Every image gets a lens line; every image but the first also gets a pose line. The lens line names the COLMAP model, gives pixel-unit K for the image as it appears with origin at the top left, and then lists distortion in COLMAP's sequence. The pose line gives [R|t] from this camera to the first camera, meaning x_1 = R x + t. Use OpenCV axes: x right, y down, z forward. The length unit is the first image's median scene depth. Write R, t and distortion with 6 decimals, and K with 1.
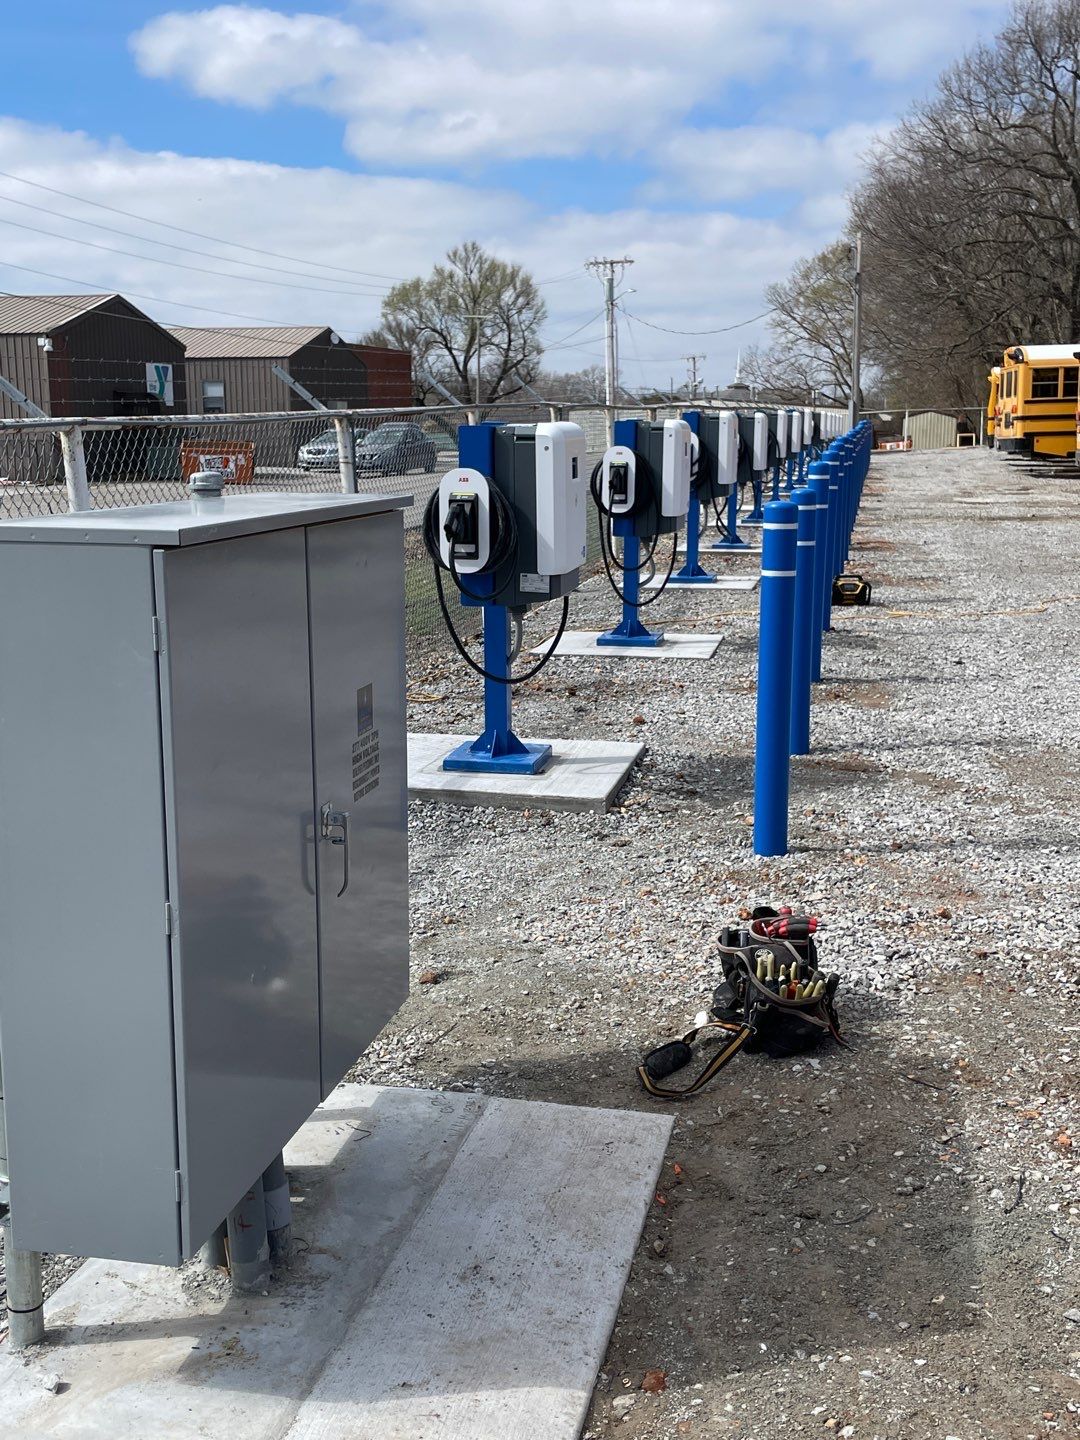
lens RADIAL K [[1598.0, 0, 538.2], [0, 1598.0, 723.3], [0, 0, 1]] dist [0.069605, 0.000000]
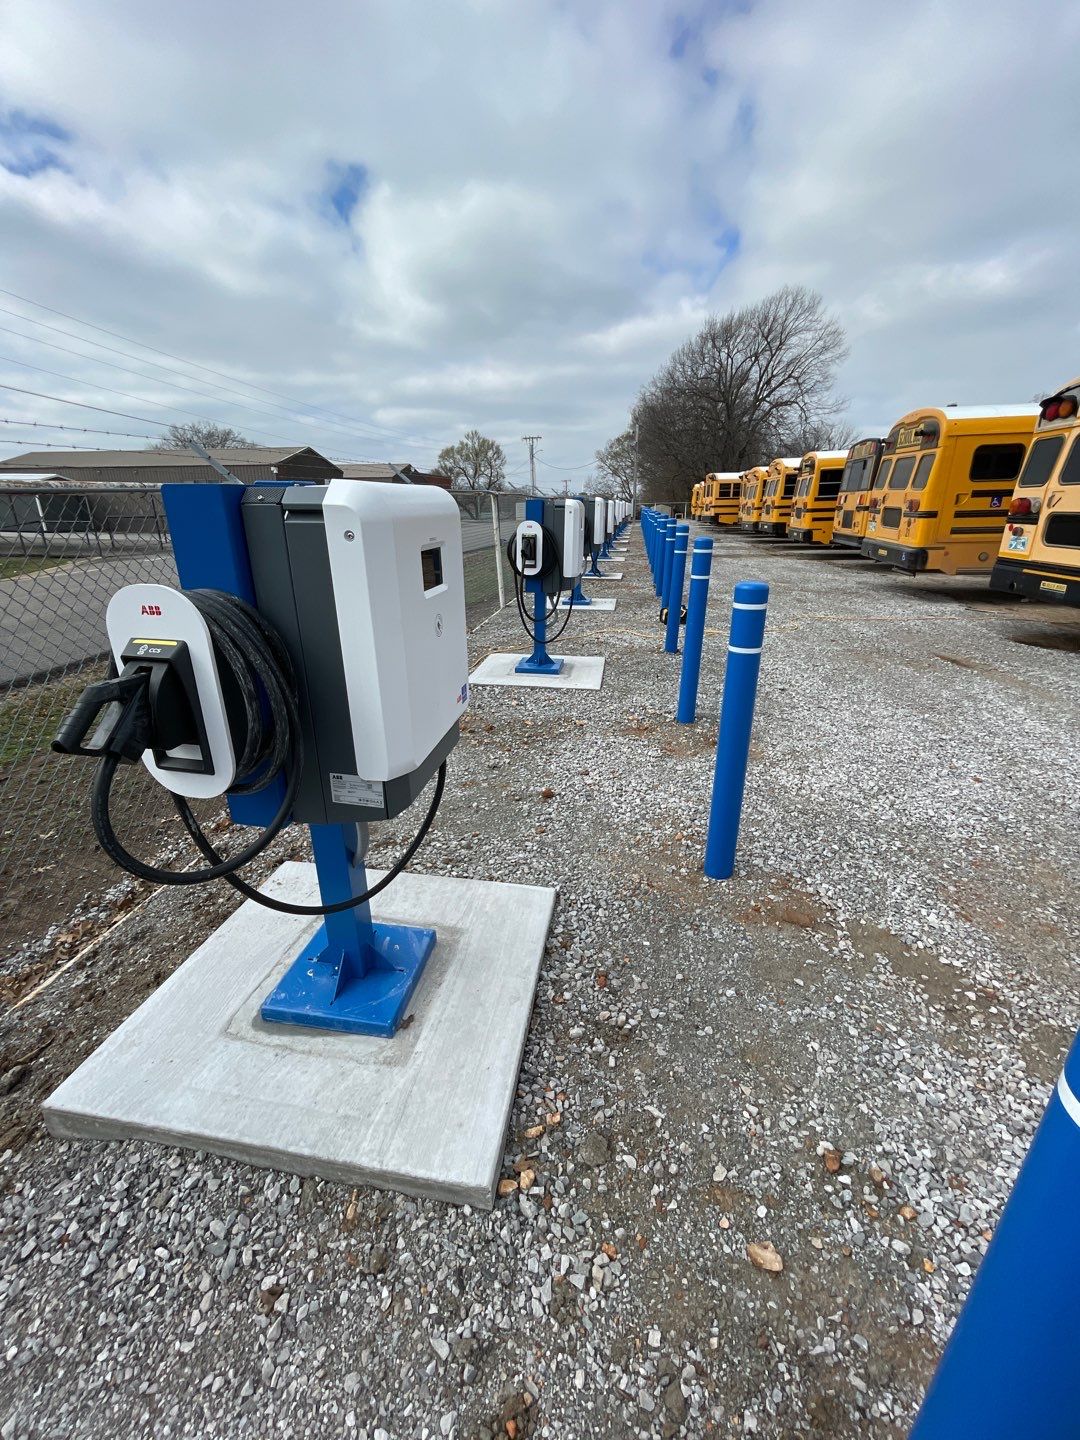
lens RADIAL K [[592.6, 0, 538.1], [0, 592.6, 726.8], [0, 0, 1]] dist [0.002150, 0.000024]
pose [[0.998642, -0.014904, 0.049927, 0.007781], [0.006362, 0.985926, 0.167062, -0.022434], [-0.051714, -0.166518, 0.984681, 0.126769]]
